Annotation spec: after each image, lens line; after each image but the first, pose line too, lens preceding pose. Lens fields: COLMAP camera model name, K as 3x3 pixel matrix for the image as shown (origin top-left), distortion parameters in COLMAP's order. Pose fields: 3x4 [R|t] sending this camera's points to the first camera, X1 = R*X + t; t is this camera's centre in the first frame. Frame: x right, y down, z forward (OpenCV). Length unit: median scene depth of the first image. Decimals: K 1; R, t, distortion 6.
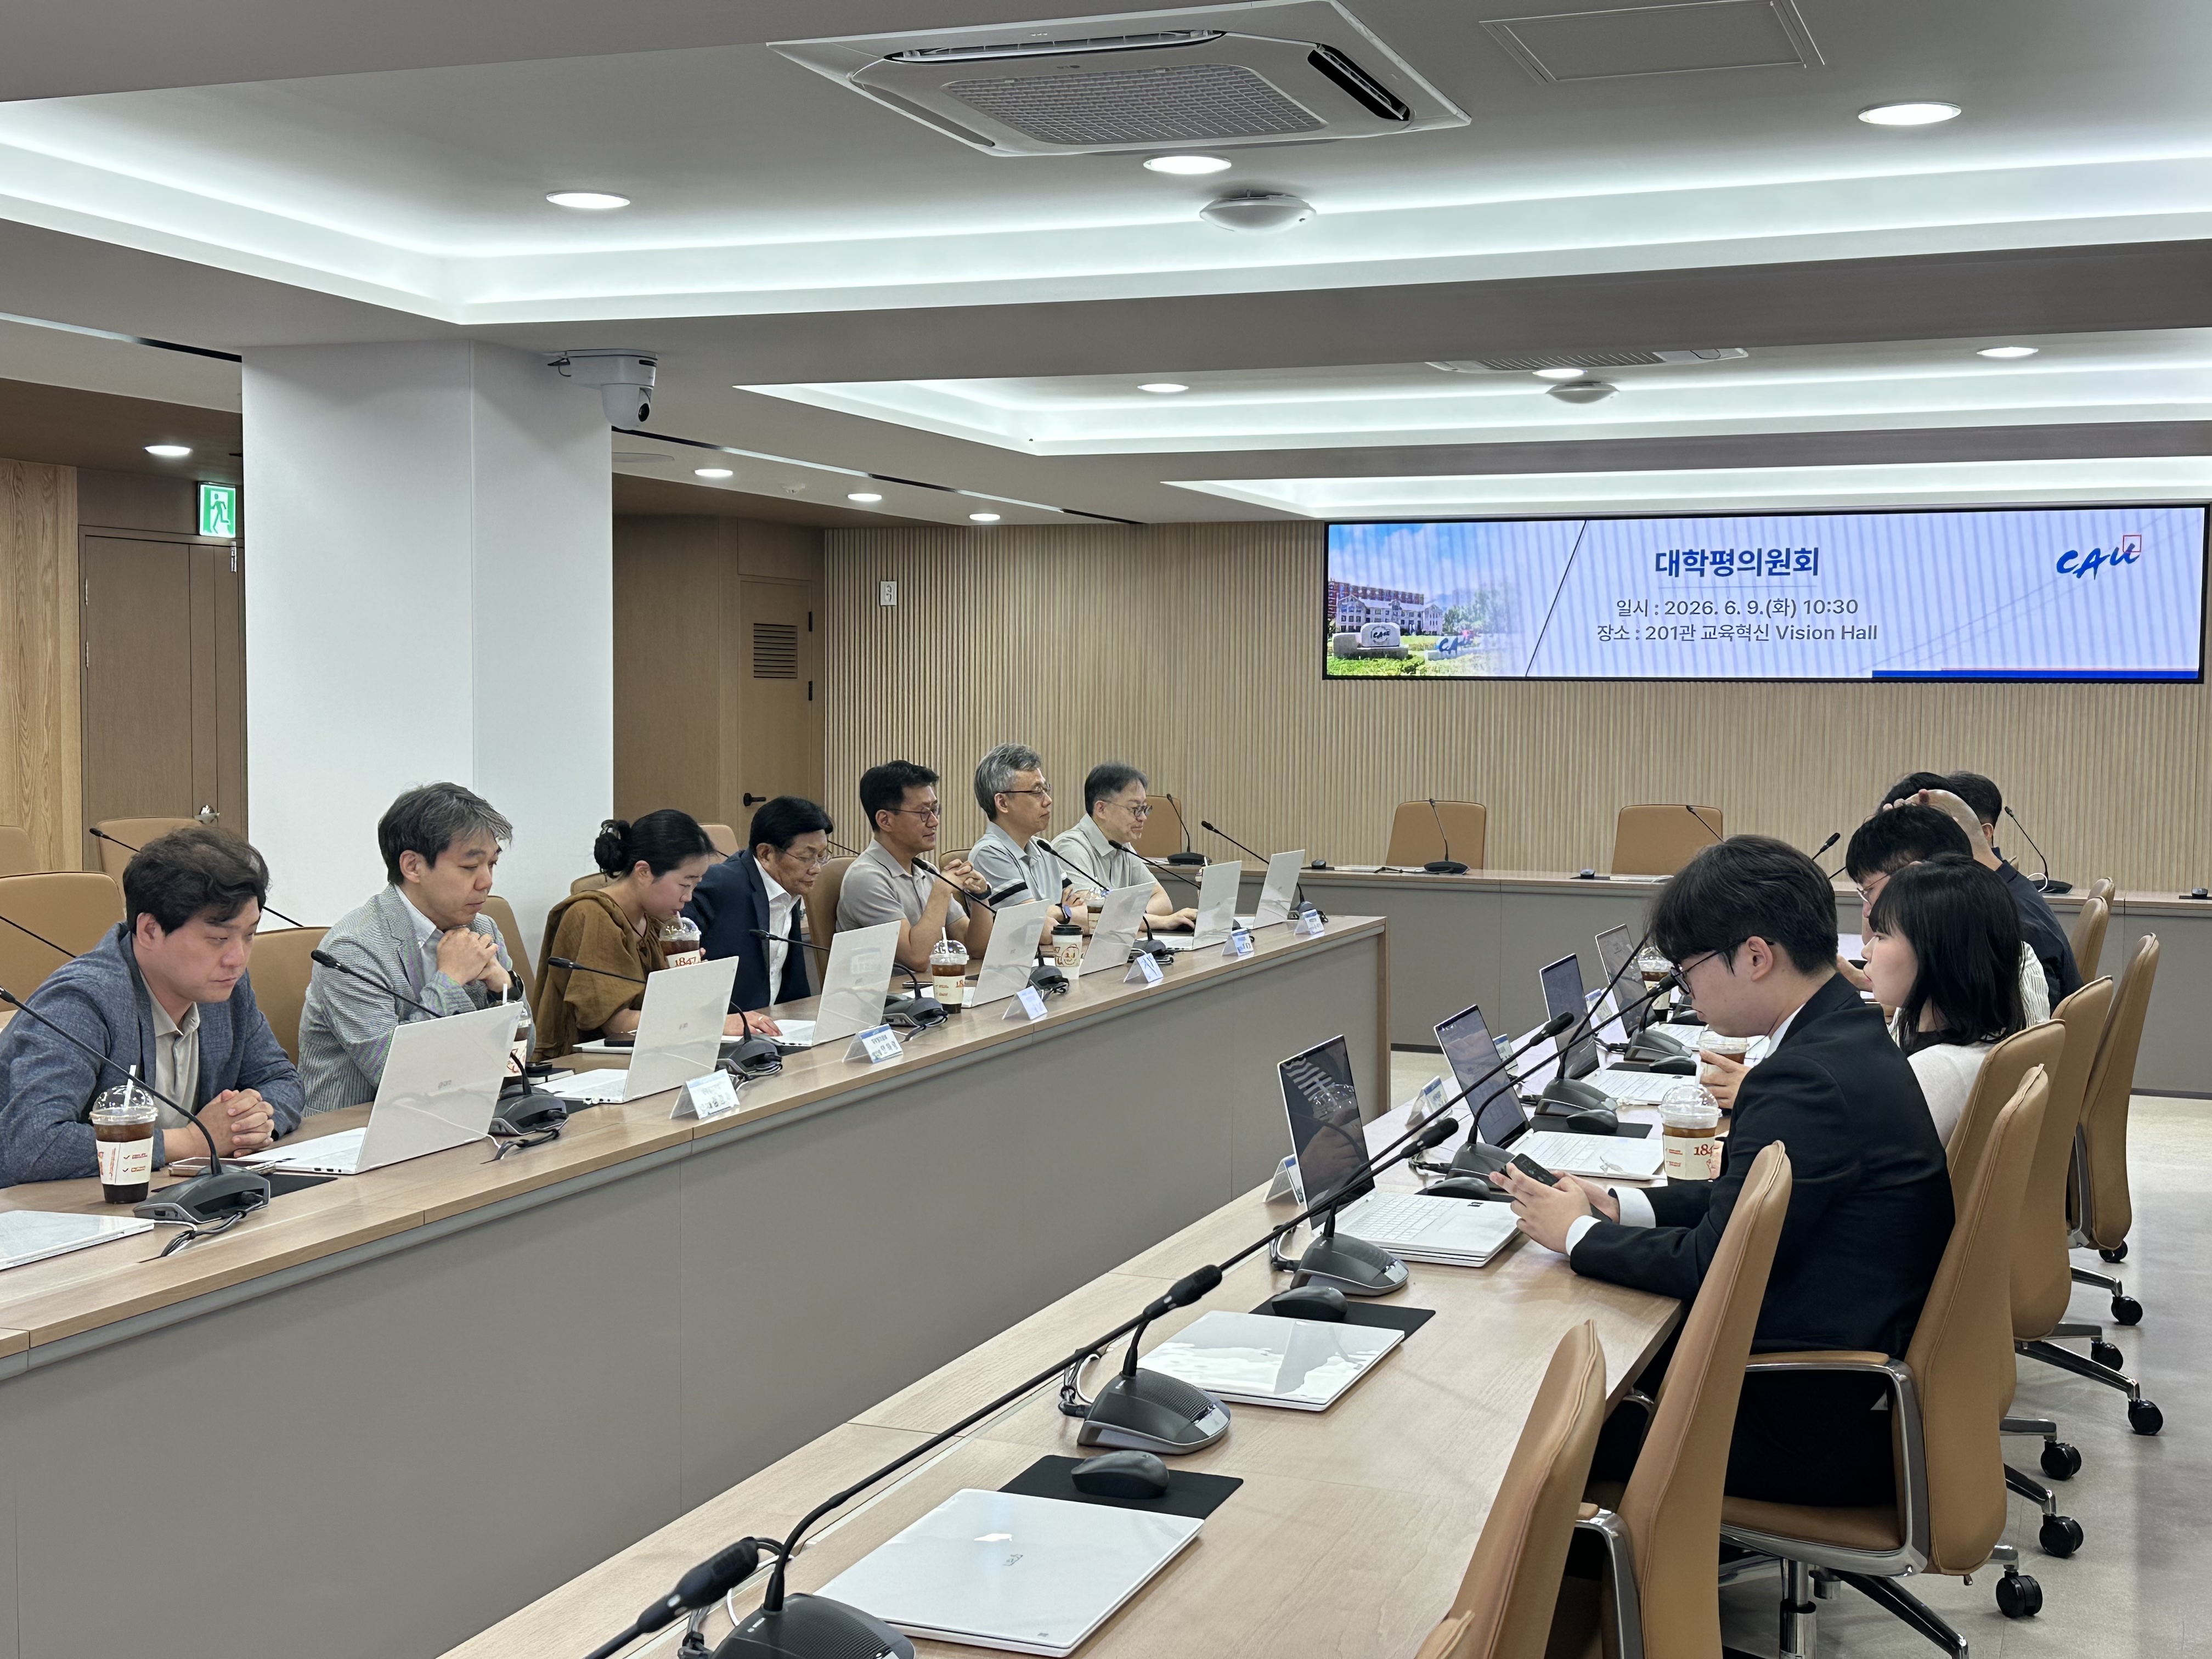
lens RADIAL K [[2645.9, 0, 1105.2], [0, 2645.9, 827.9], [0, 0, 1]] dist [0.107788, 0.000000]
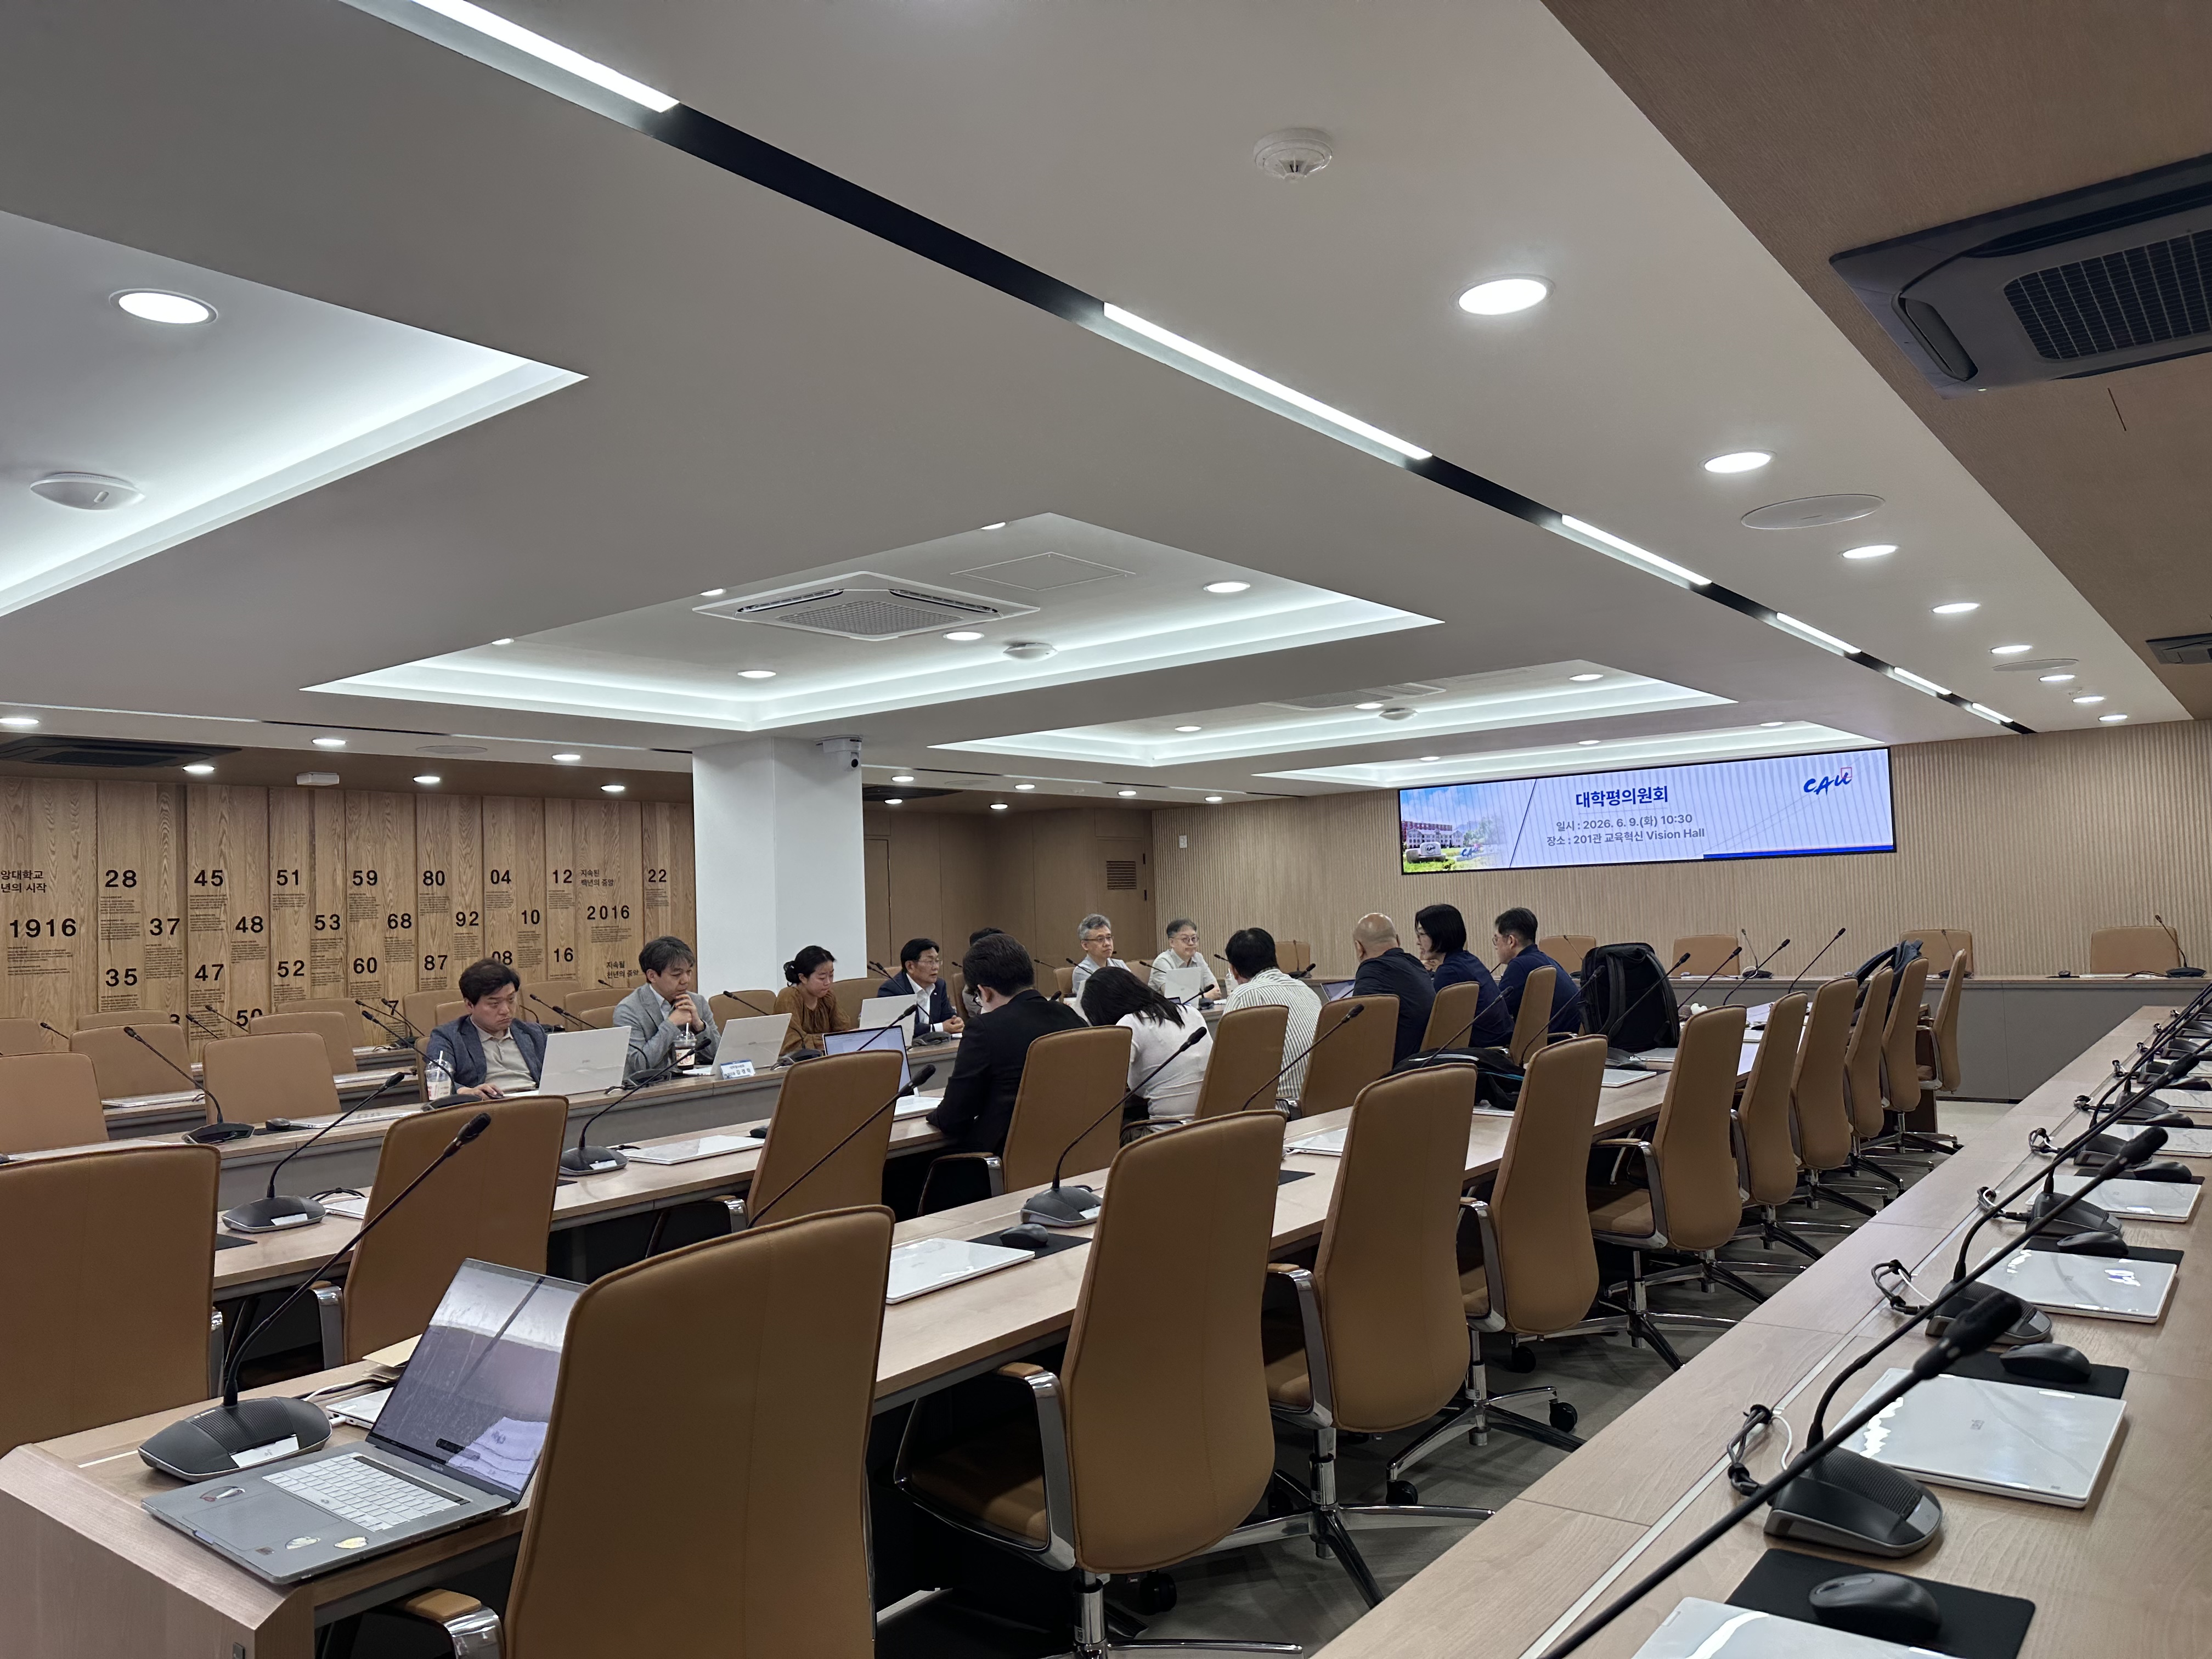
lens RADIAL K [[1537.2, 0, 1113.7], [0, 1537.2, 847.3], [0, 0, 1]] dist [0.022376, -0.028348]
pose [[0.955682, -0.056765, -0.288878, 0.338923], [0.030942, 0.995168, -0.093189, 0.027791], [0.292772, 0.080120, 0.952820, -0.093743]]
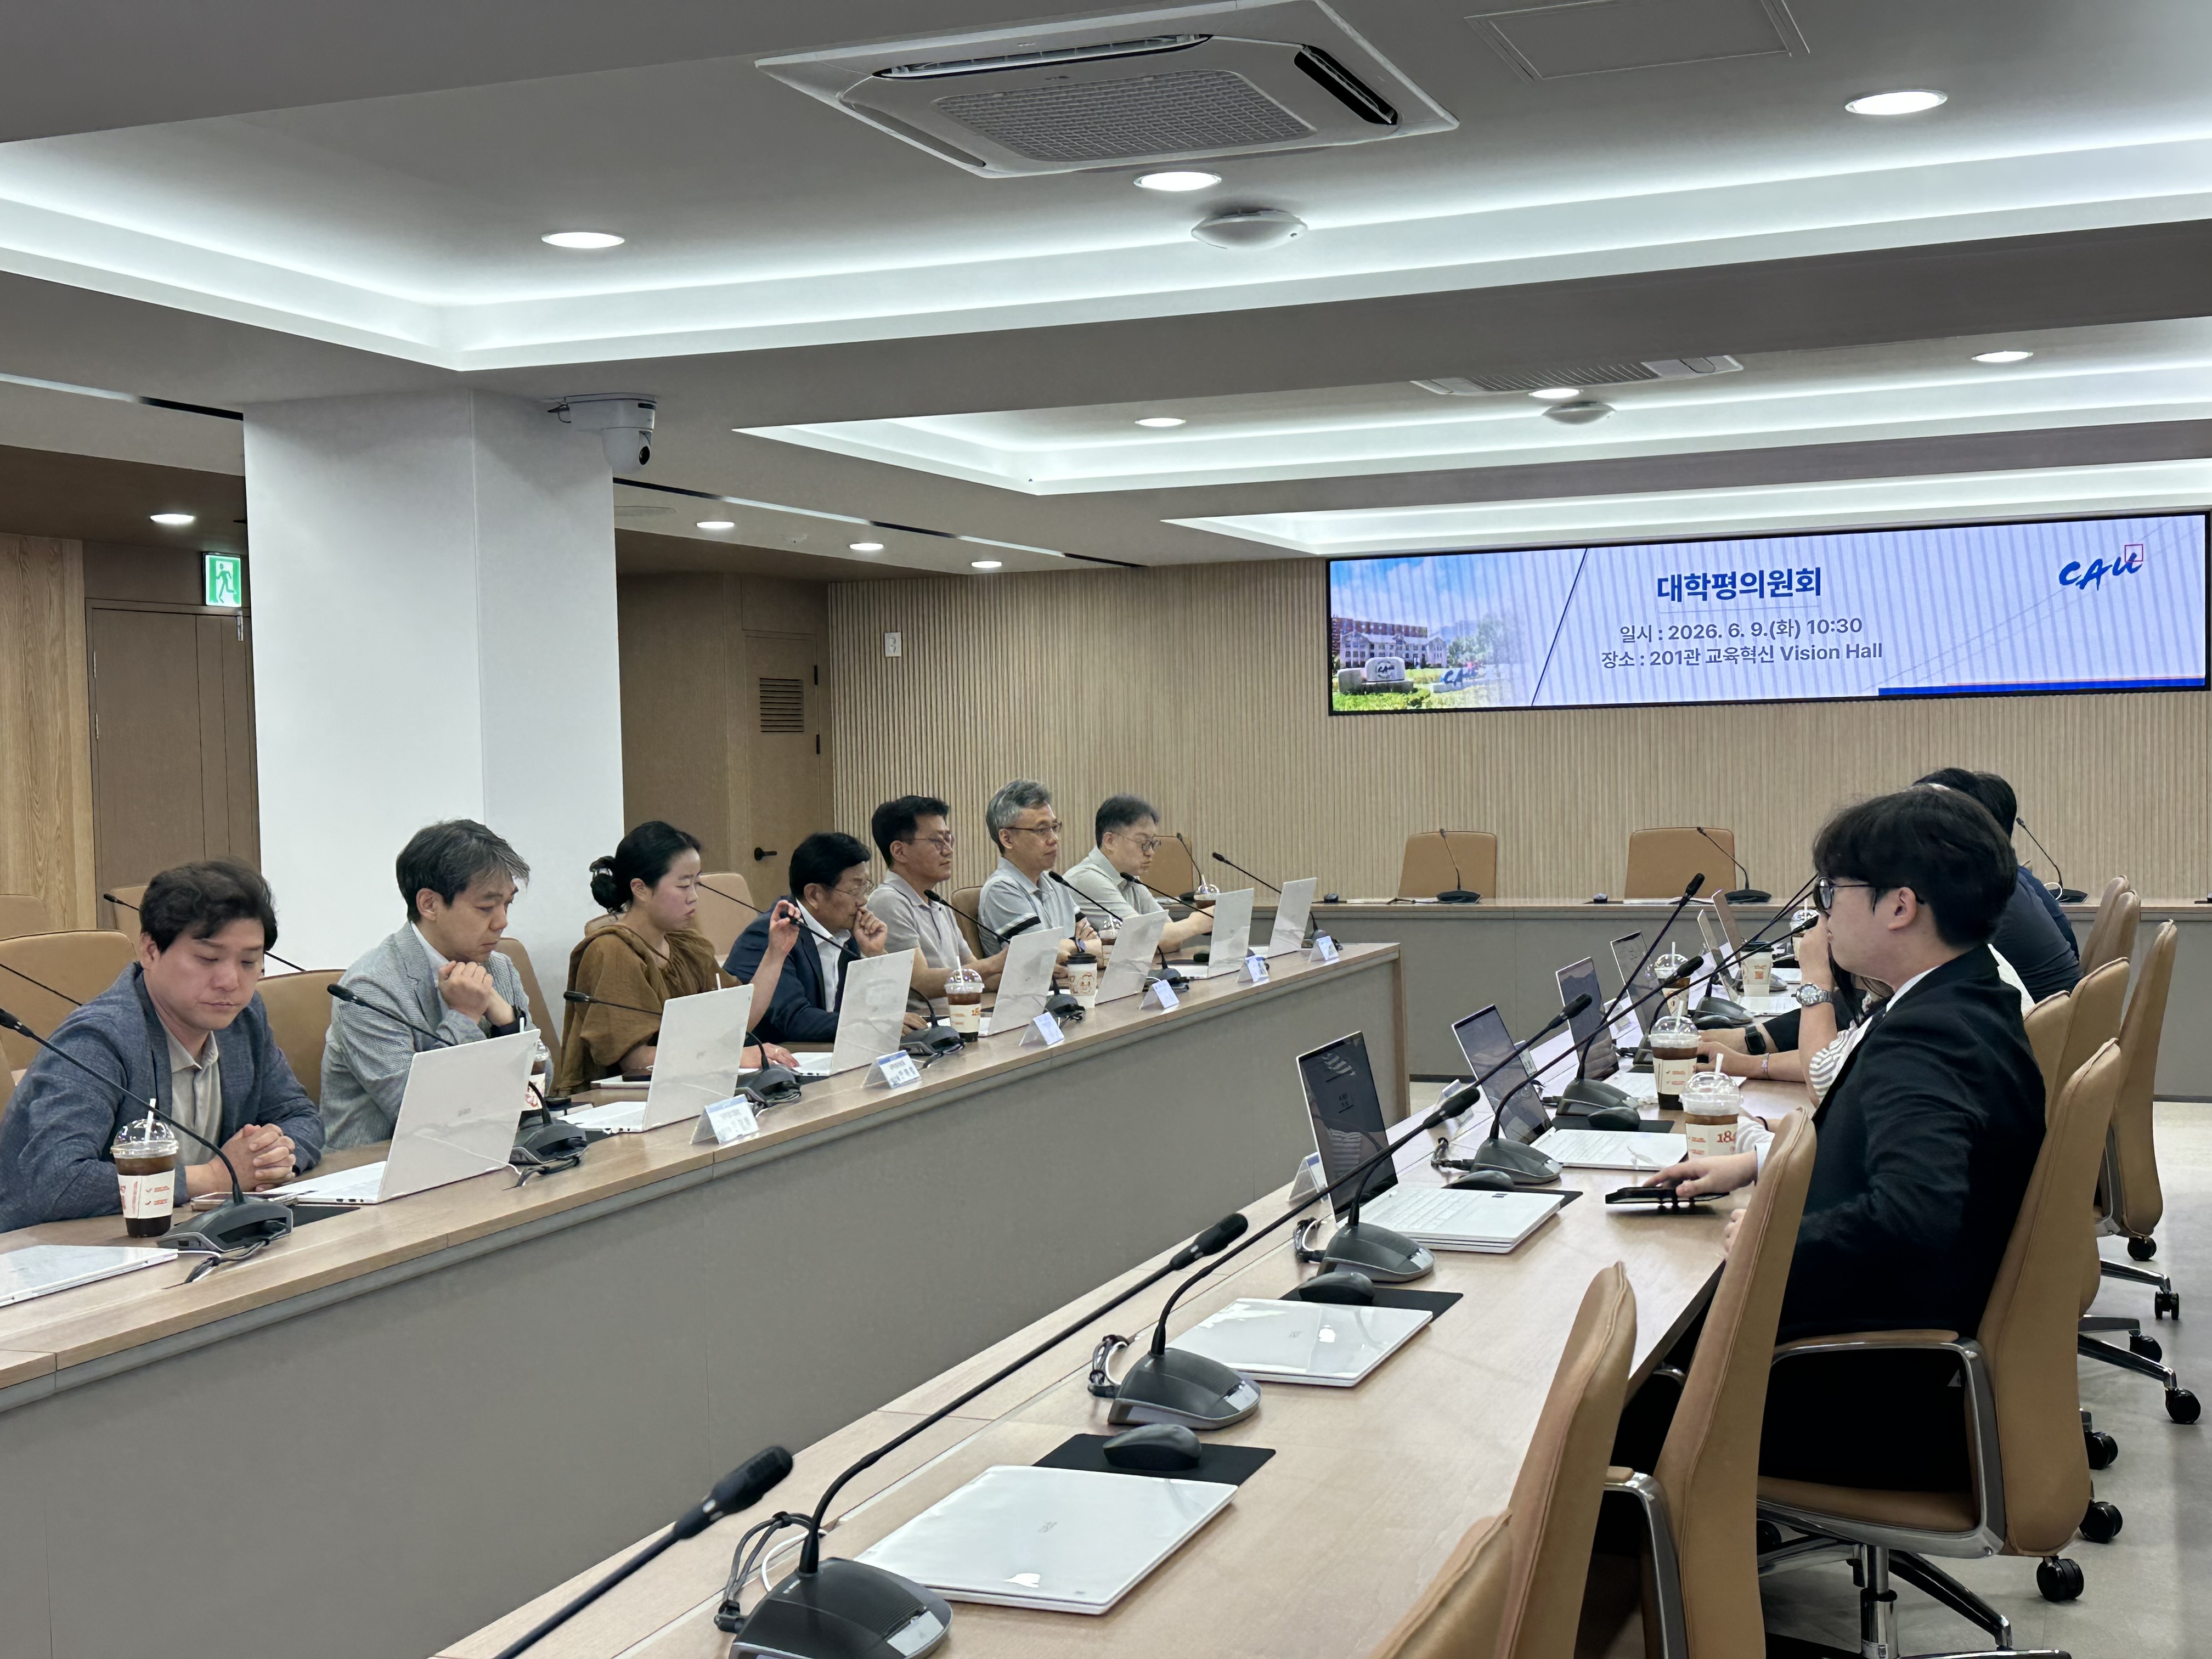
lens RADIAL K [[2645.9, 0, 1104.9], [0, 2645.9, 842.2], [0, 0, 1]] dist [0.107788, 0.000000]
pose [[0.999499, -0.031425, -0.003794, -0.000389], [0.031353, 0.999350, -0.017785, 0.011714], [0.004351, 0.017657, 0.999835, 0.000083]]
